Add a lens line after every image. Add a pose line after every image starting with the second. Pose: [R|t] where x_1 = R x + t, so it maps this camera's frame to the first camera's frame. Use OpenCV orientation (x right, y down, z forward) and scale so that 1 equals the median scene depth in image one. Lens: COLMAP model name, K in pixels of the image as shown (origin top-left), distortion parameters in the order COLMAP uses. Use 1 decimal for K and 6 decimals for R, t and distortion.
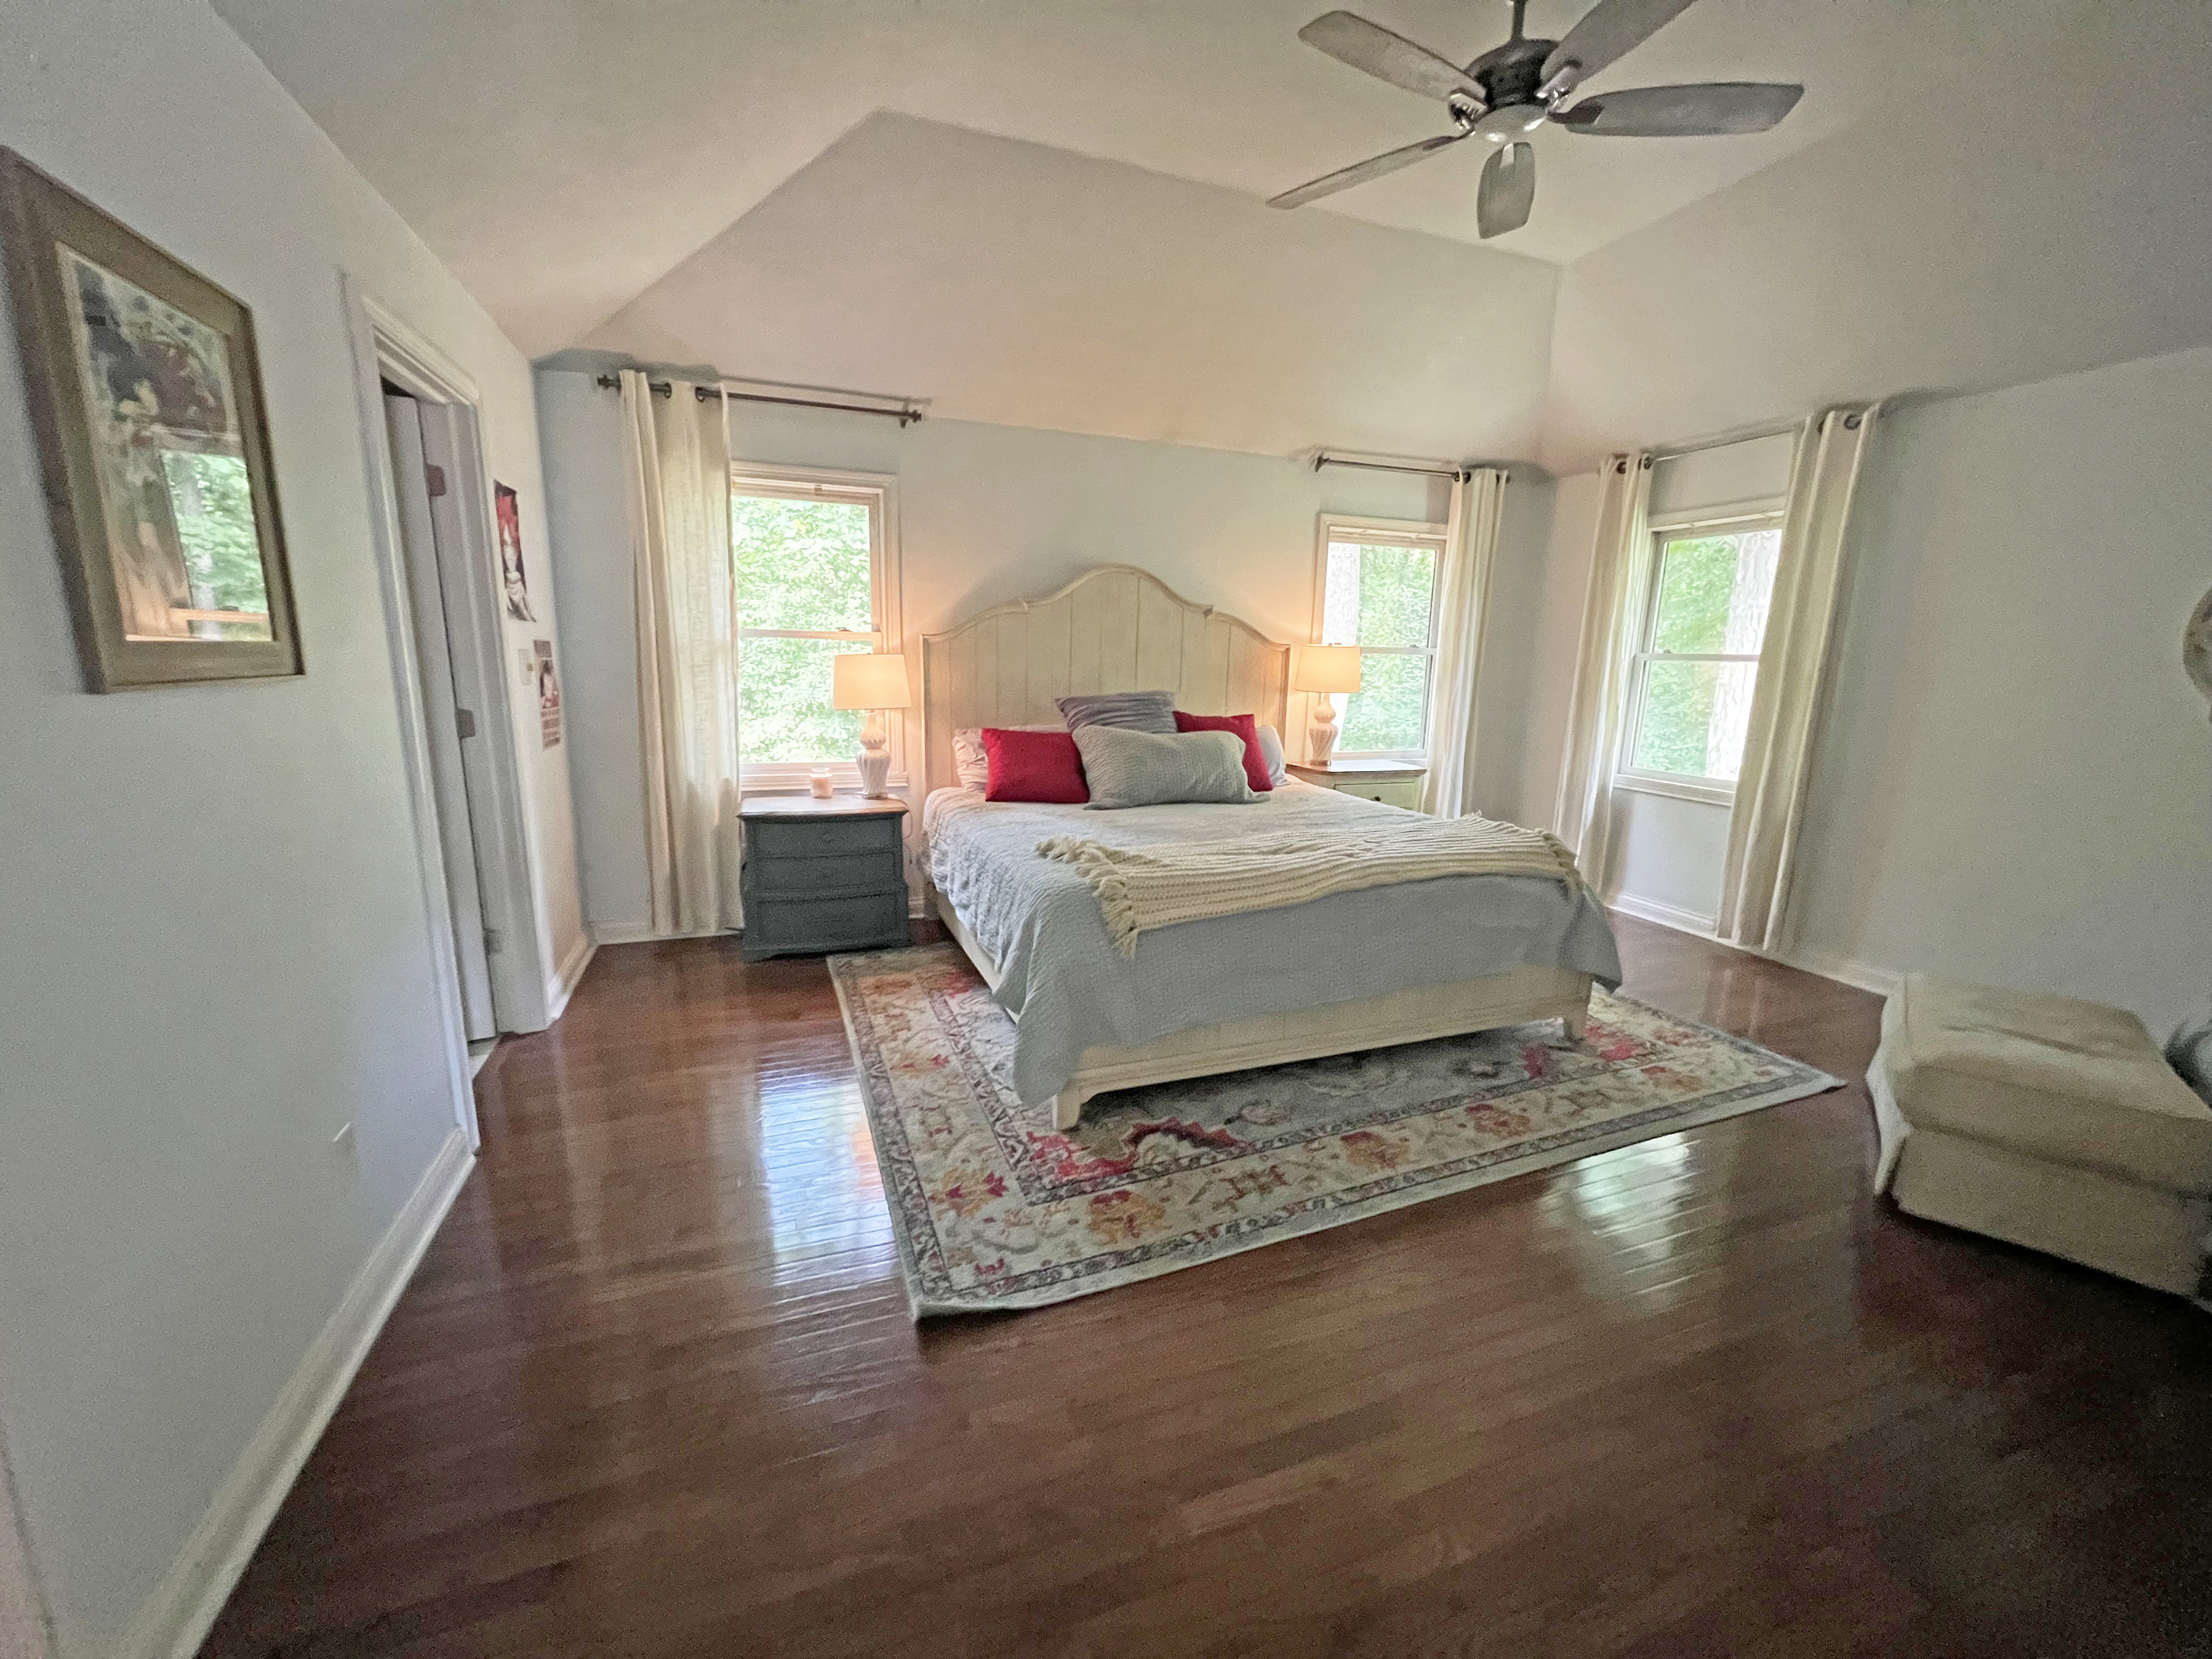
lens RADIAL K [[884.7, 0, 1107.0], [0, 884.7, 829.9], [0, 0, 1]] dist [-0.001517, 0.000783]
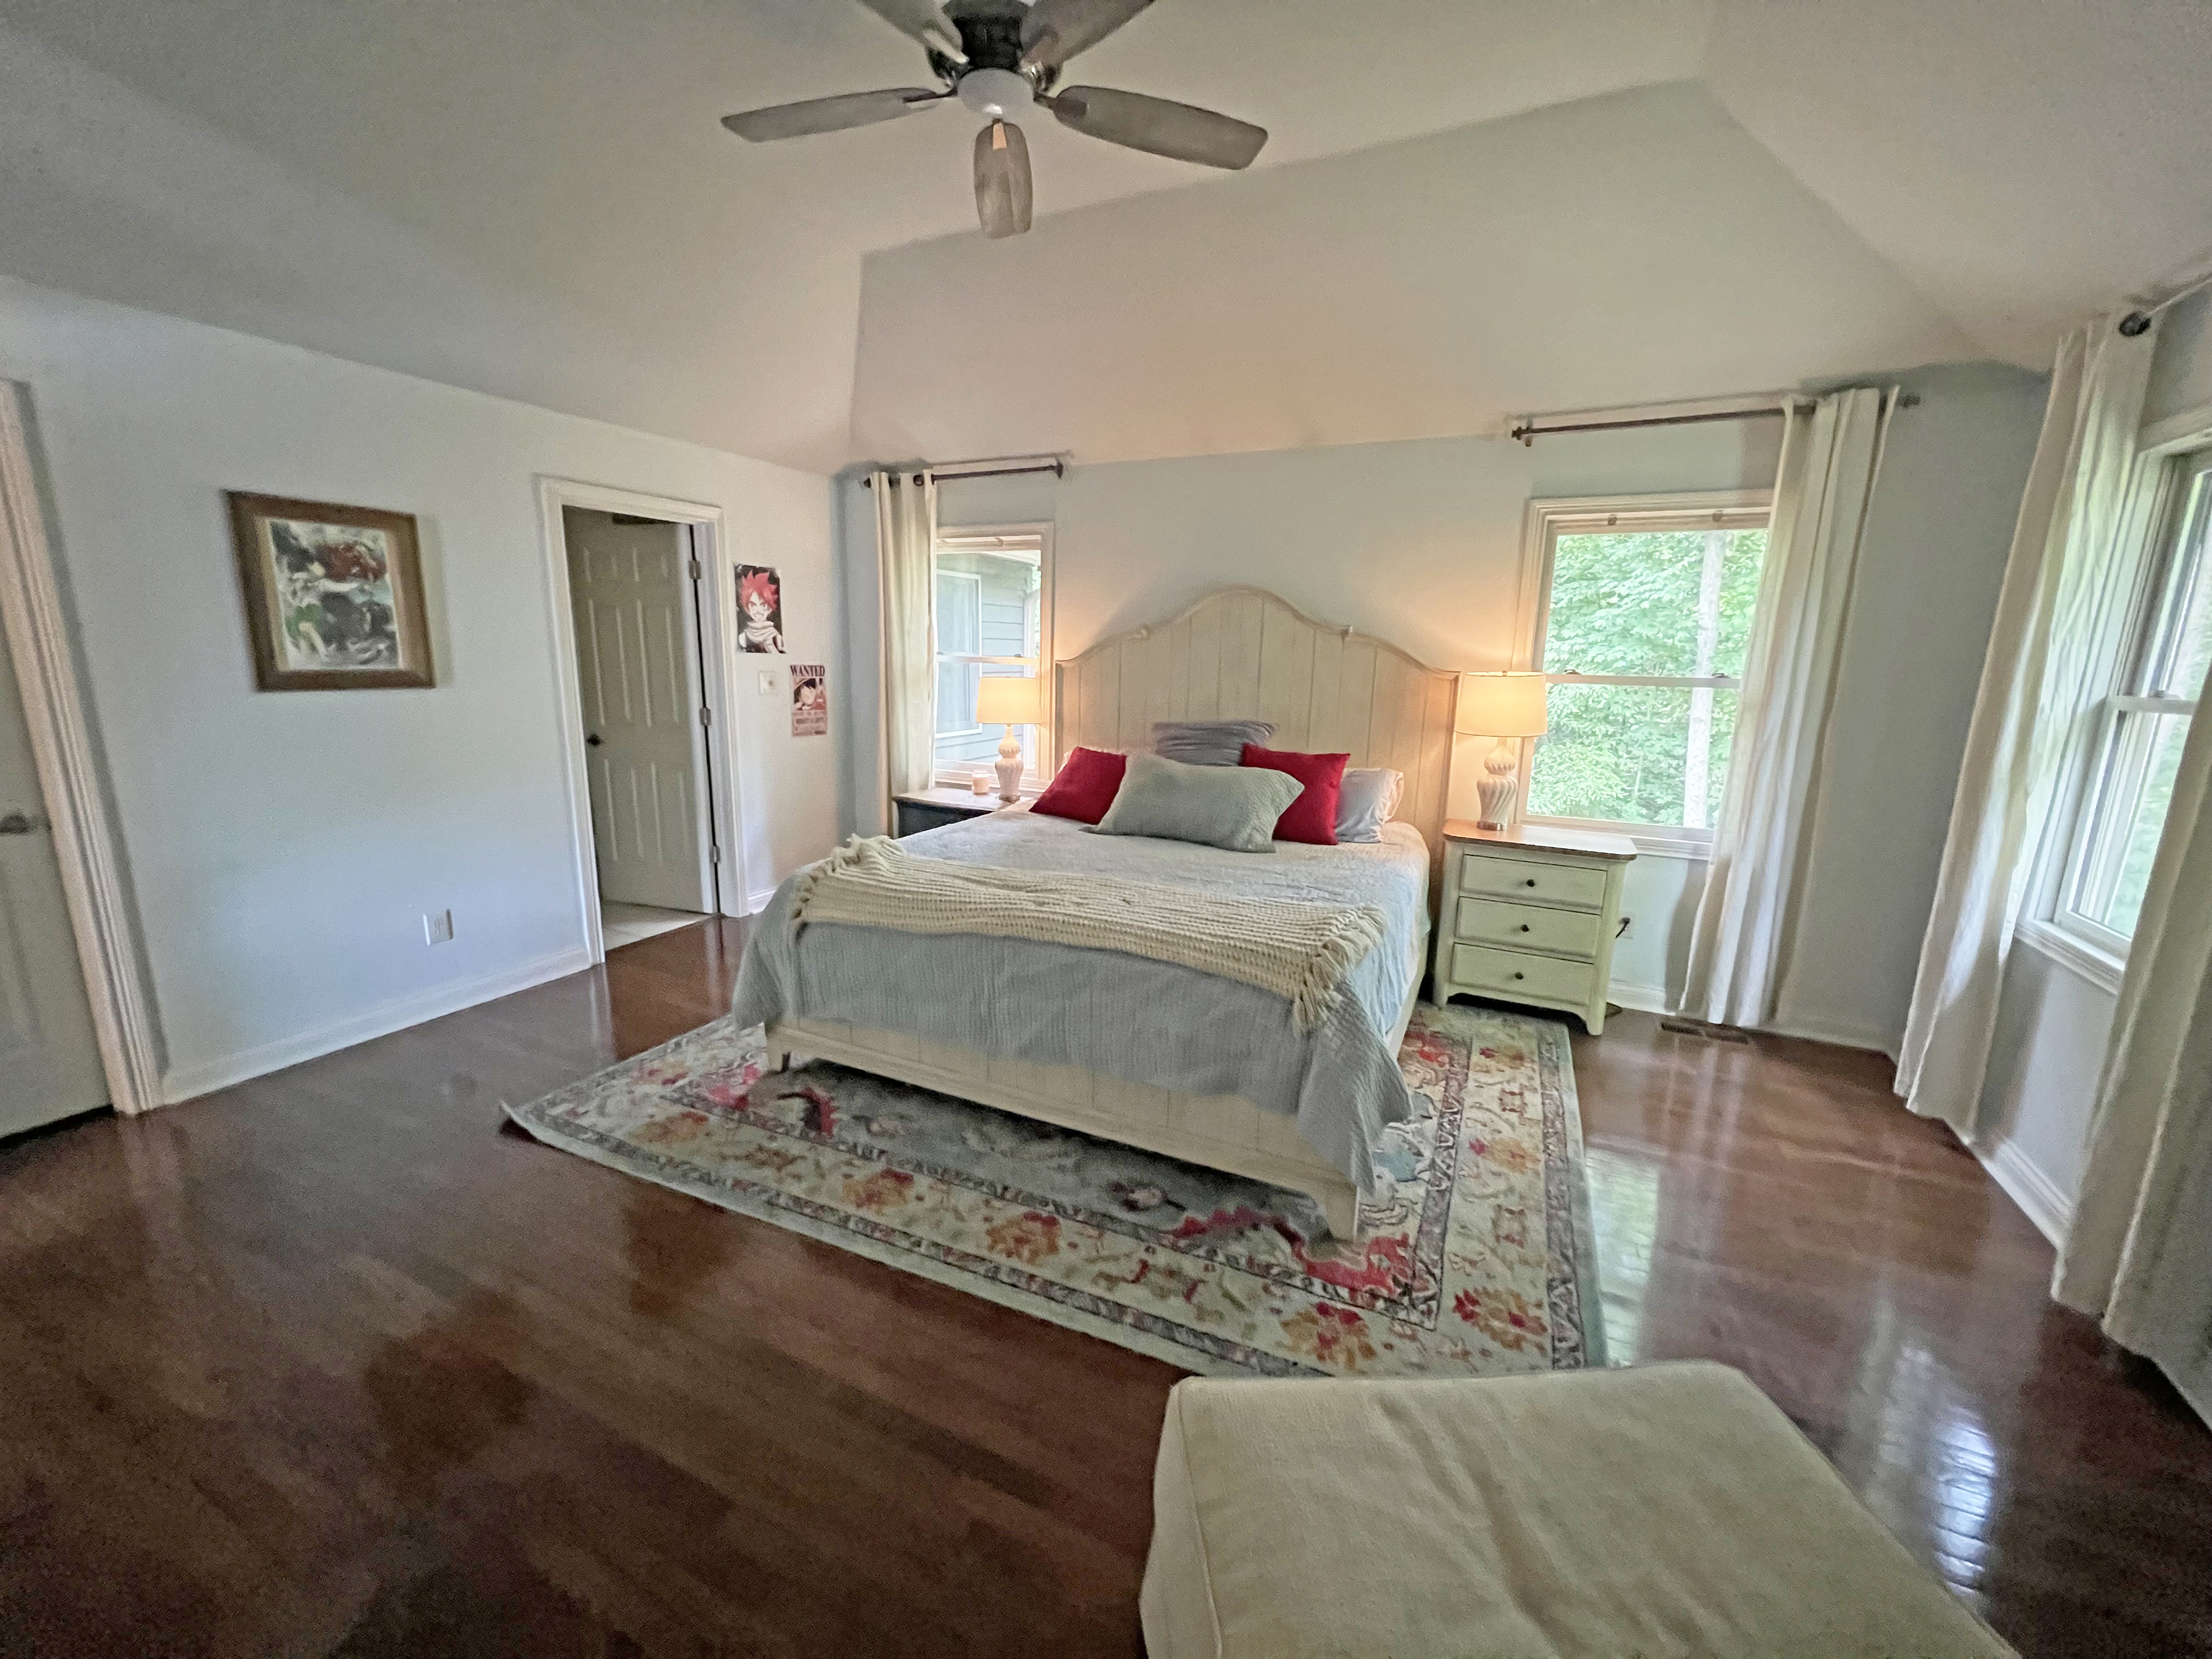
lens RADIAL K [[884.7, 0, 1107.0], [0, 884.7, 829.9], [0, 0, 1]] dist [-0.001517, 0.000783]
pose [[0.692485, 0.137648, -0.708179, 0.898012], [-0.150473, 0.987598, 0.044820, -0.092439], [0.705565, 0.075524, 0.704609, 0.365344]]
